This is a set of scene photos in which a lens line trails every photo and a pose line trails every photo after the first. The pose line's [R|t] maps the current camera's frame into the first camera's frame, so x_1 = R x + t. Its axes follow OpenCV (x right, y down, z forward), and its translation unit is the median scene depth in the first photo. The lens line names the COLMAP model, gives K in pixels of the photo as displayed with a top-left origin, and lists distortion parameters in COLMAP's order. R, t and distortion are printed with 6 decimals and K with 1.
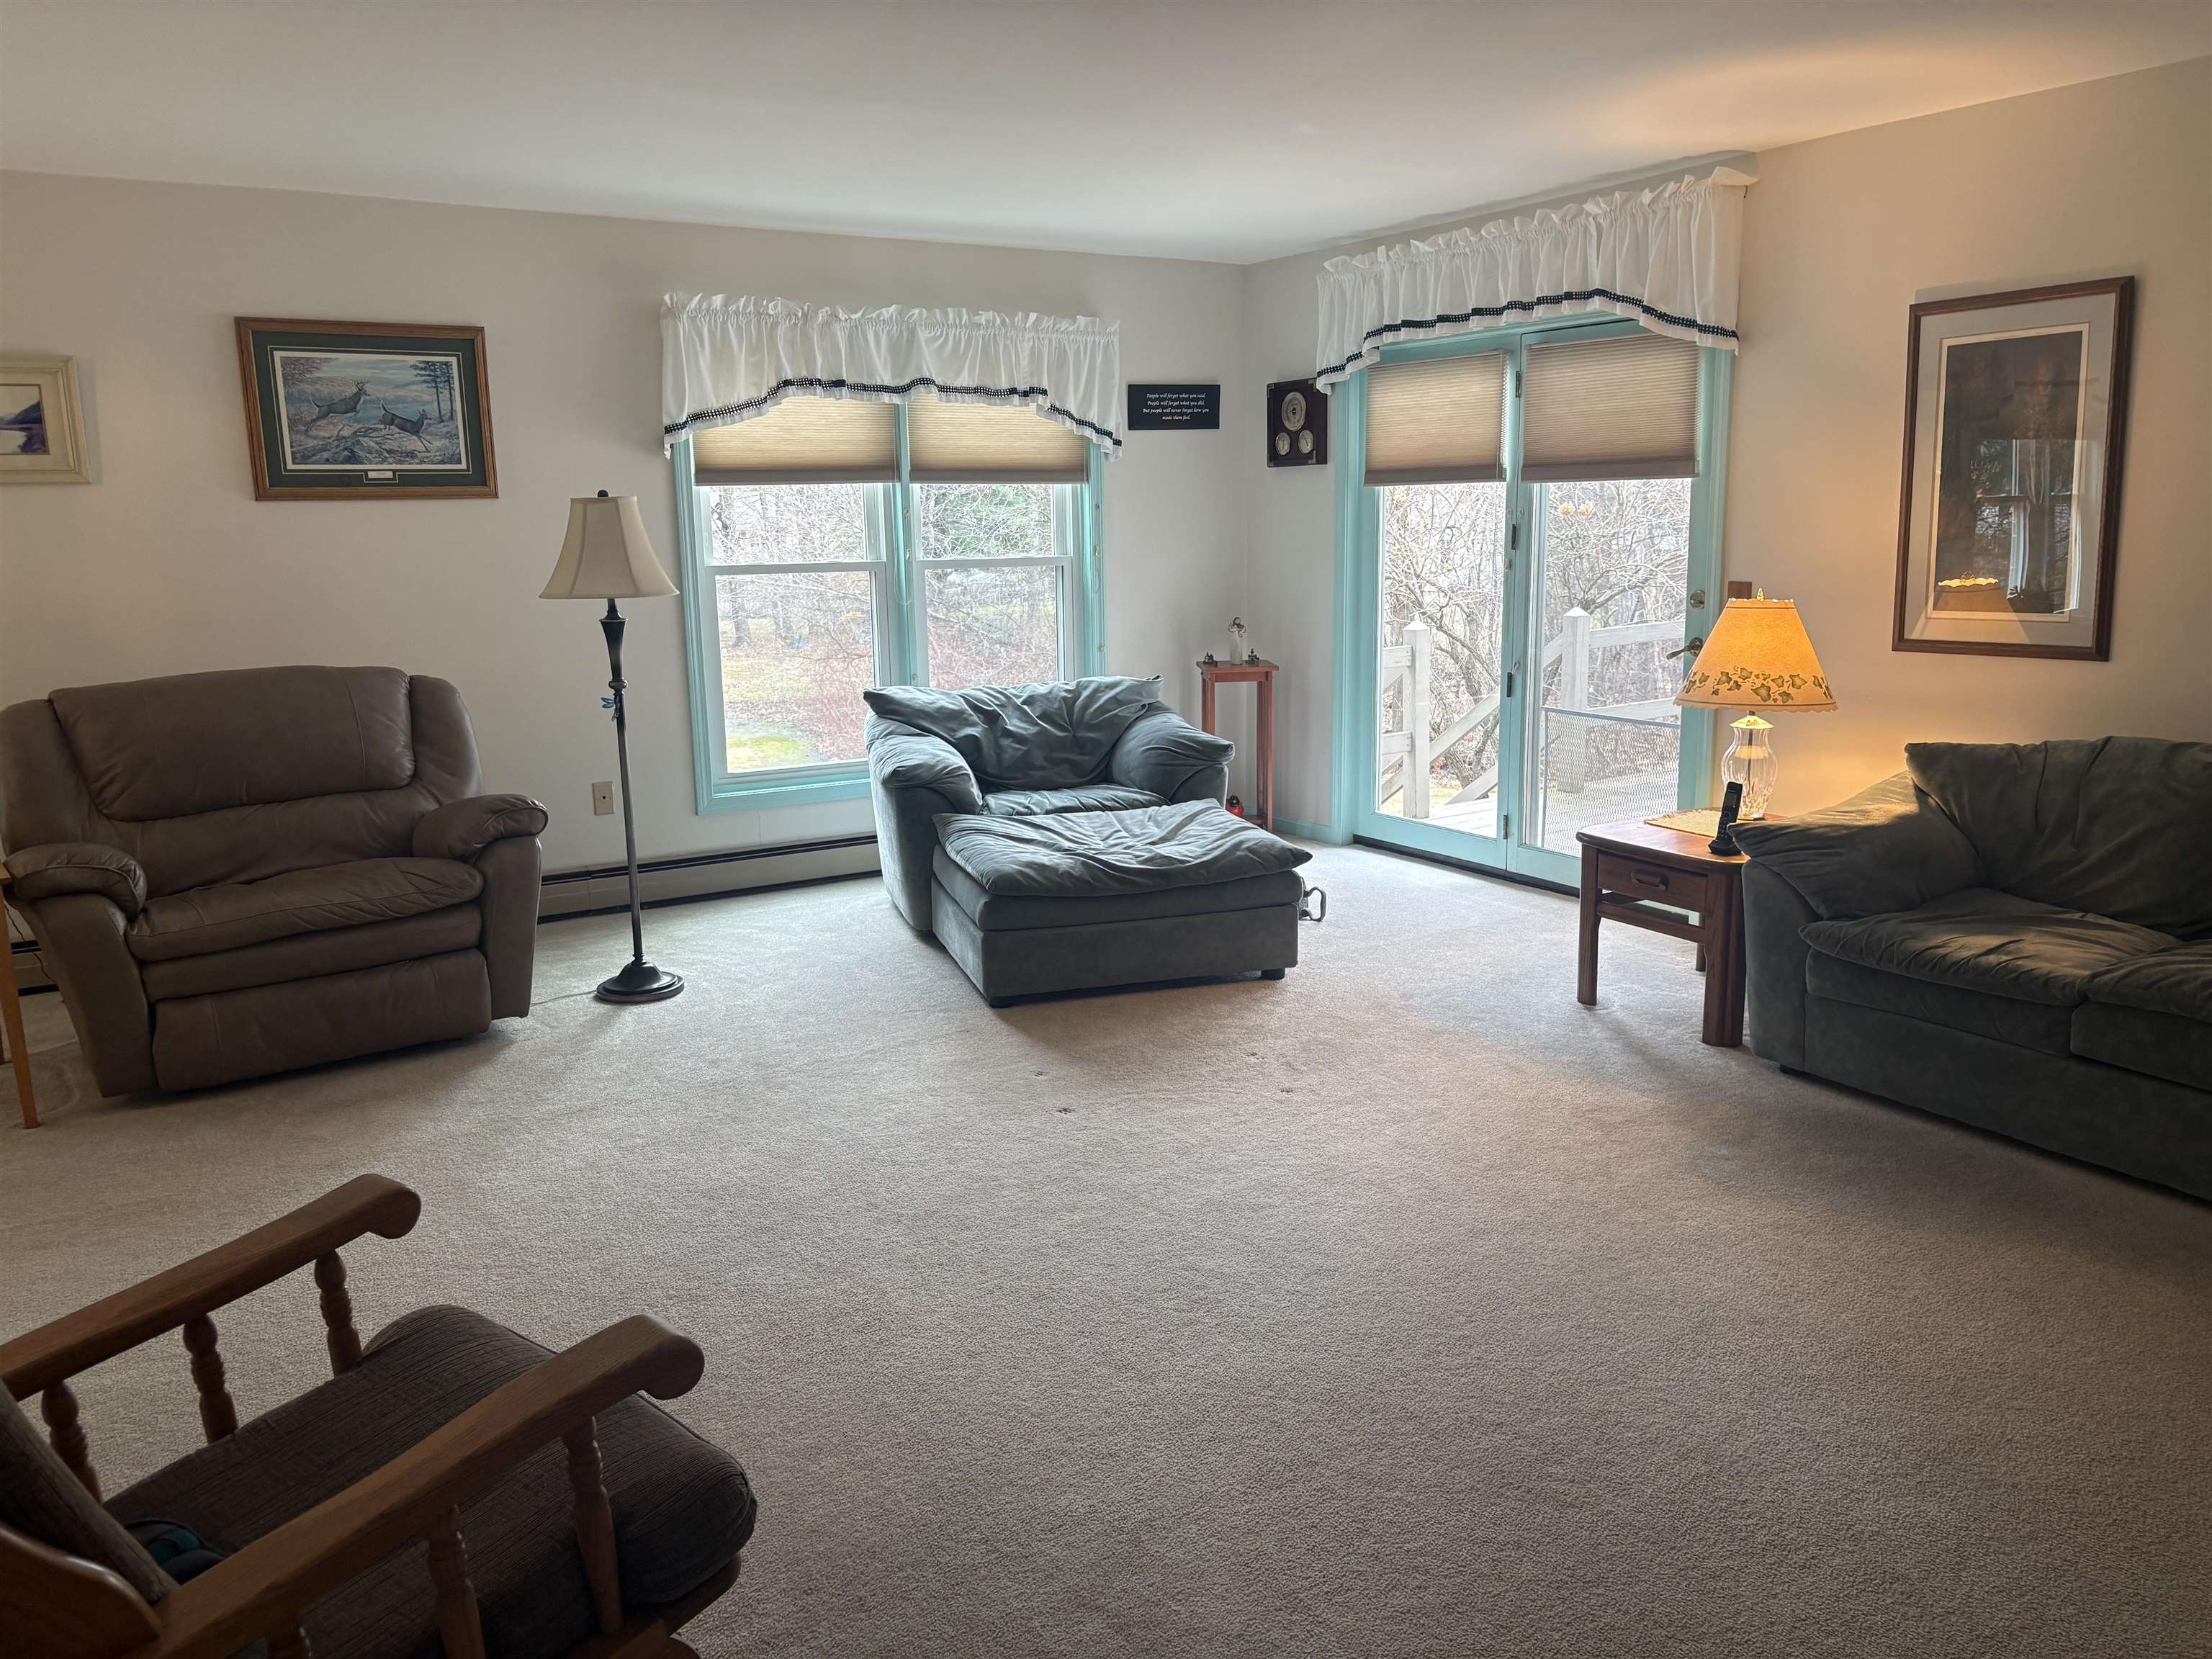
lens RADIAL K [[1667.0, 0, 1096.2], [0, 1667.0, 761.6], [0, 0, 1]] dist [0.024370, -0.026623]
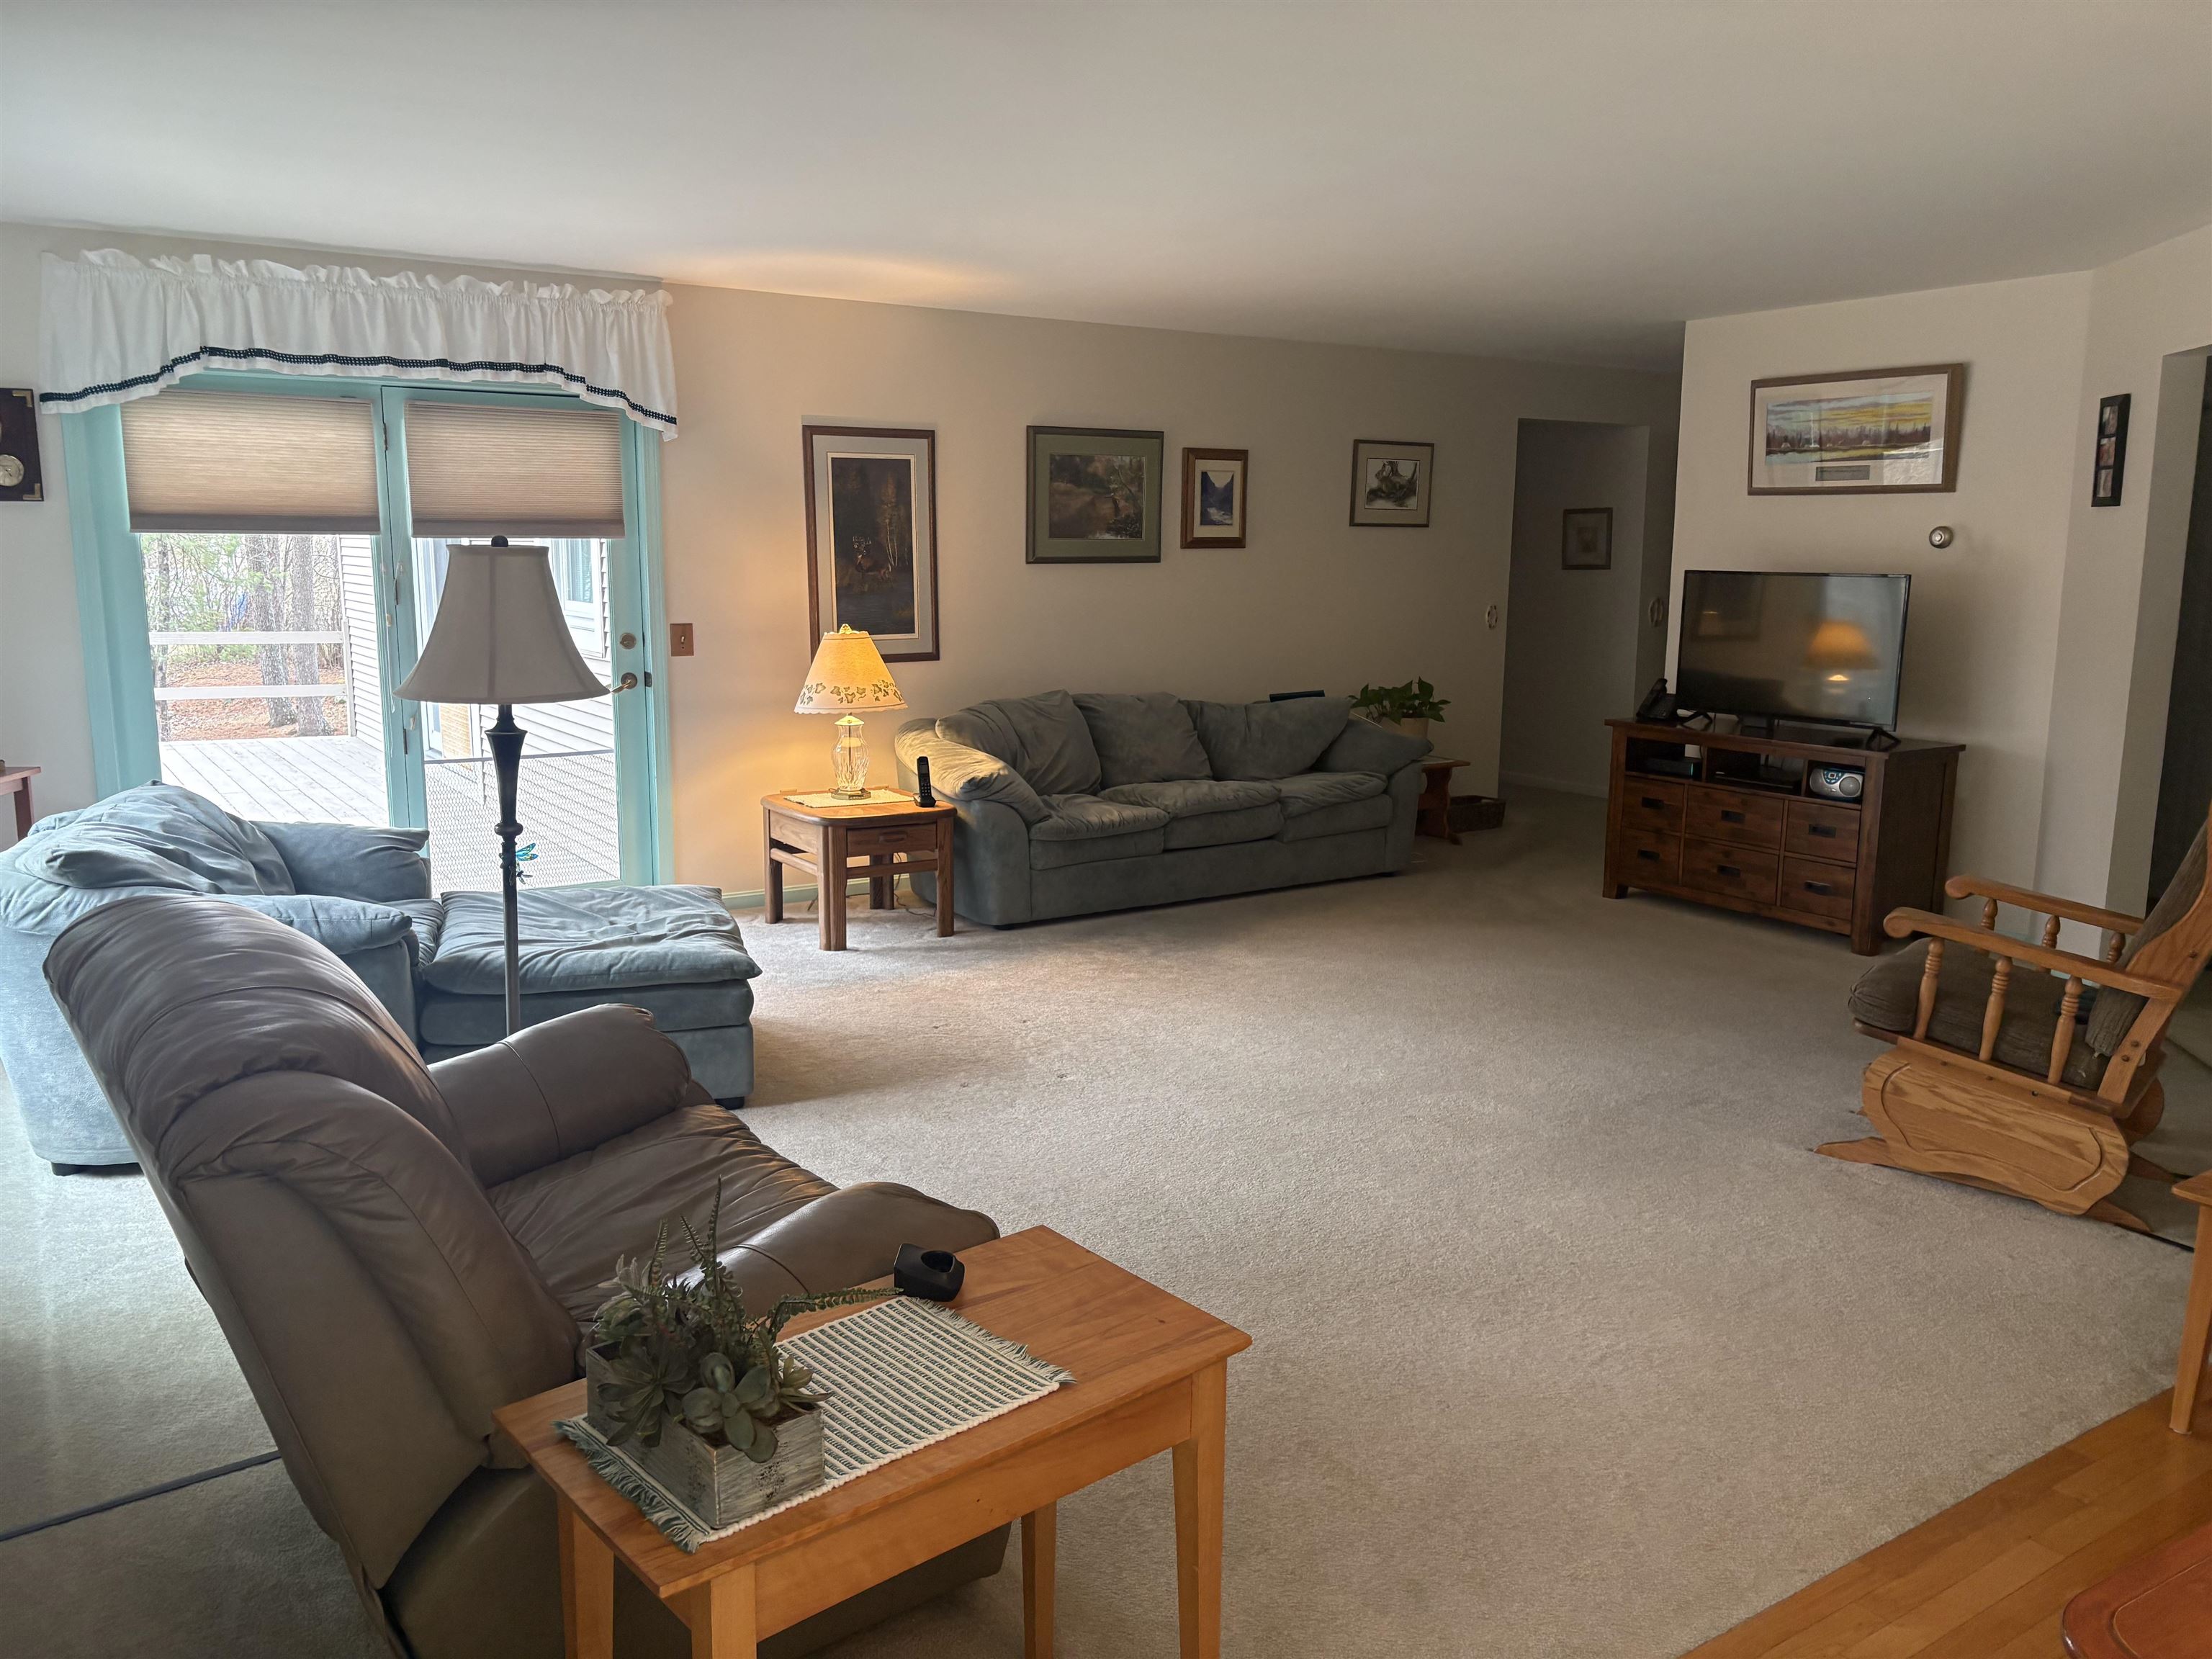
lens RADIAL K [[1667.0, 0, 1105.5], [0, 1667.0, 831.0], [0, 0, 1]] dist [0.024370, -0.026623]
pose [[-0.013790, -0.155524, 0.987736, -0.861697], [0.142076, 0.977502, 0.155896, -0.103529], [-0.989760, 0.142483, 0.008616, 0.680457]]
